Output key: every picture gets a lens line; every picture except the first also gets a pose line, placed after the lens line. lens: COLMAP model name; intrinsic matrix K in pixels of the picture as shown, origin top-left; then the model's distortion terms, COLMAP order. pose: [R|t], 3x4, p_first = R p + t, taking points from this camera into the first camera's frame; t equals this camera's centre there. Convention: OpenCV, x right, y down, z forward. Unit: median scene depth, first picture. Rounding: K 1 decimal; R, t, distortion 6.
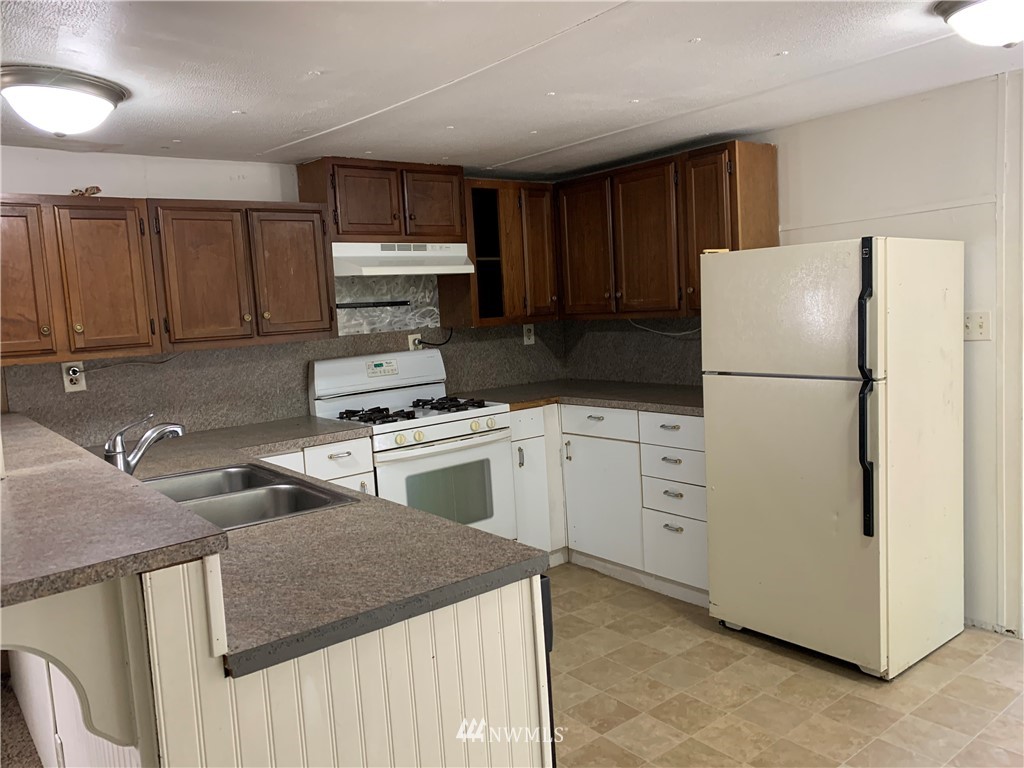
lens RADIAL K [[791.2, 0, 514.9], [0, 791.2, 385.1], [0, 0, 1]] dist [0.046525, -0.025456]
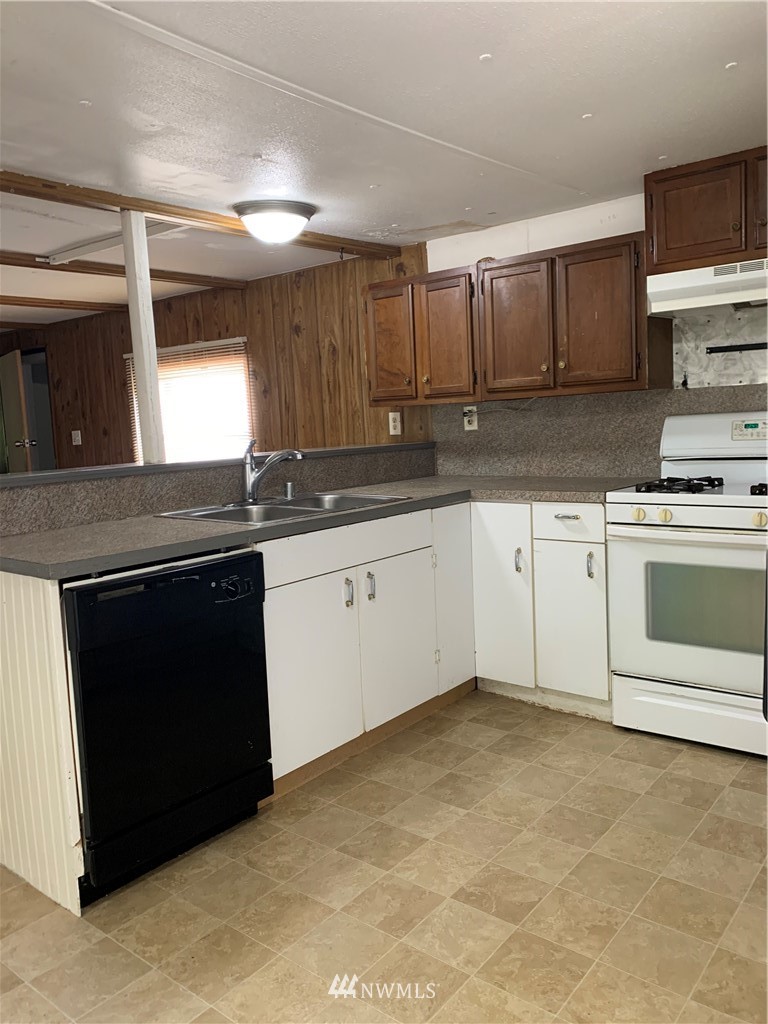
lens RADIAL K [[791.2, 0, 387.0], [0, 791.2, 510.0], [0, 0, 1]] dist [0.046525, -0.025456]
pose [[0.217384, 0.159767, -0.962922, 0.605242], [-0.068644, 0.986573, 0.148194, -0.041262], [0.973670, 0.033884, 0.225432, 0.568067]]
